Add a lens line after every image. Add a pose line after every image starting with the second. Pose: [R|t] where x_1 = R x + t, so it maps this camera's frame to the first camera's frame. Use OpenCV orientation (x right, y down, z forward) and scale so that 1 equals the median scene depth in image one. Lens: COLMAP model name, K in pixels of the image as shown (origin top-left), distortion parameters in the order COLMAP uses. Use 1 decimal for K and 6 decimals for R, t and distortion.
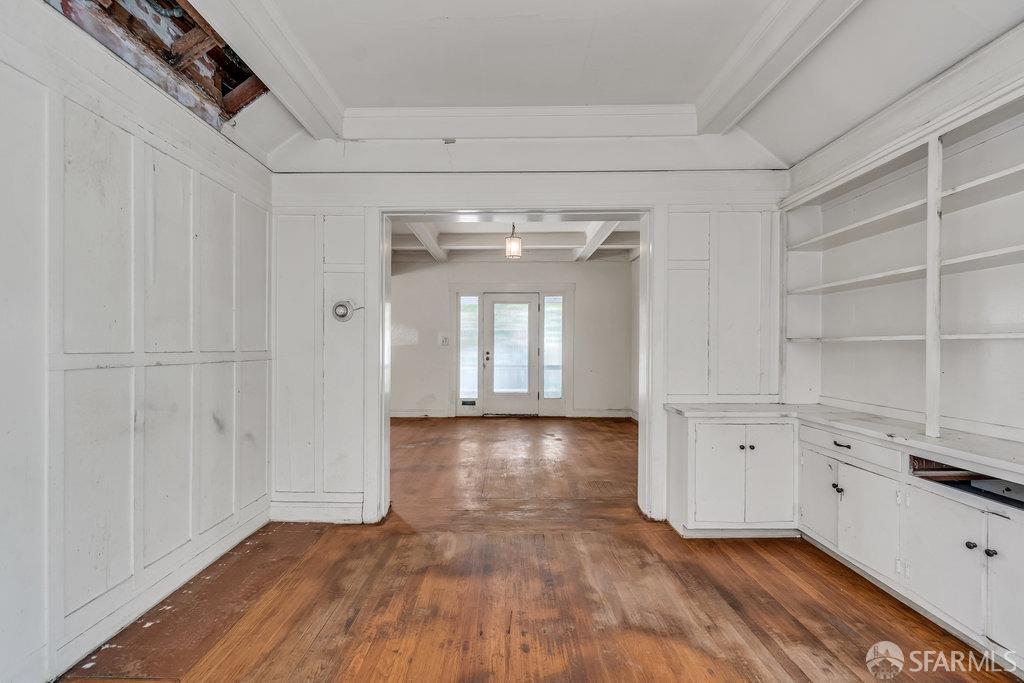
lens RADIAL K [[442.0, 0, 512.1], [0, 442.0, 347.5], [0, 0, 1]] dist [-0.004674, -0.000372]
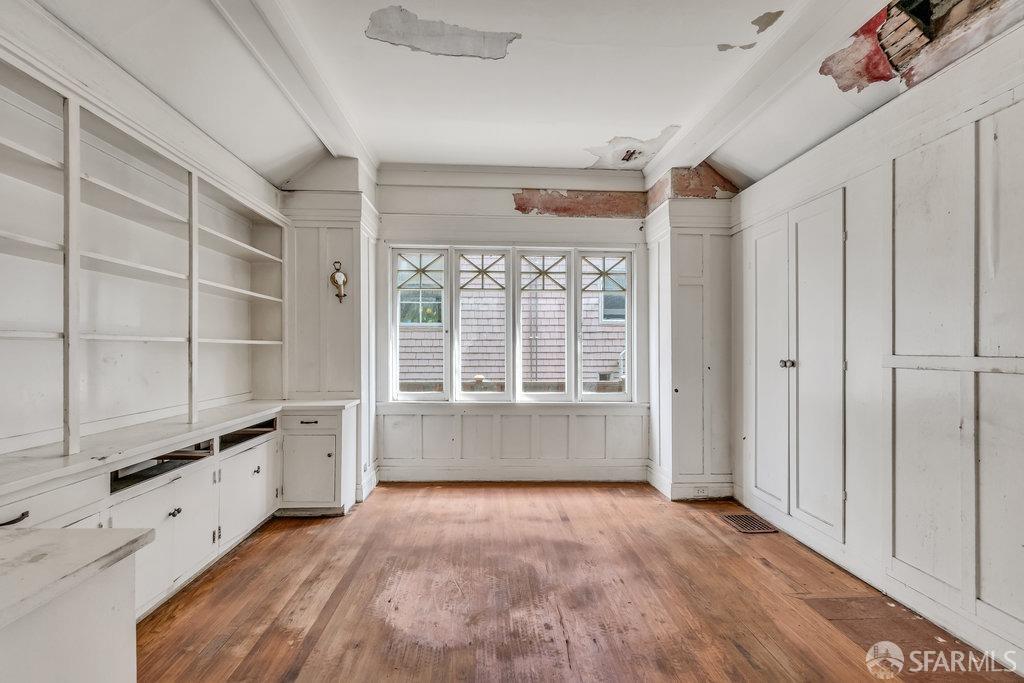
lens RADIAL K [[525.9, 0, 512.1], [0, 525.9, 342.7], [0, 0, 1]] dist [-0.001342, -0.000092]
pose [[-0.998563, -0.003595, -0.053471, 0.178470], [-0.003232, 0.999971, -0.006881, -0.006888], [0.053494, -0.006698, -0.998546, 2.163688]]
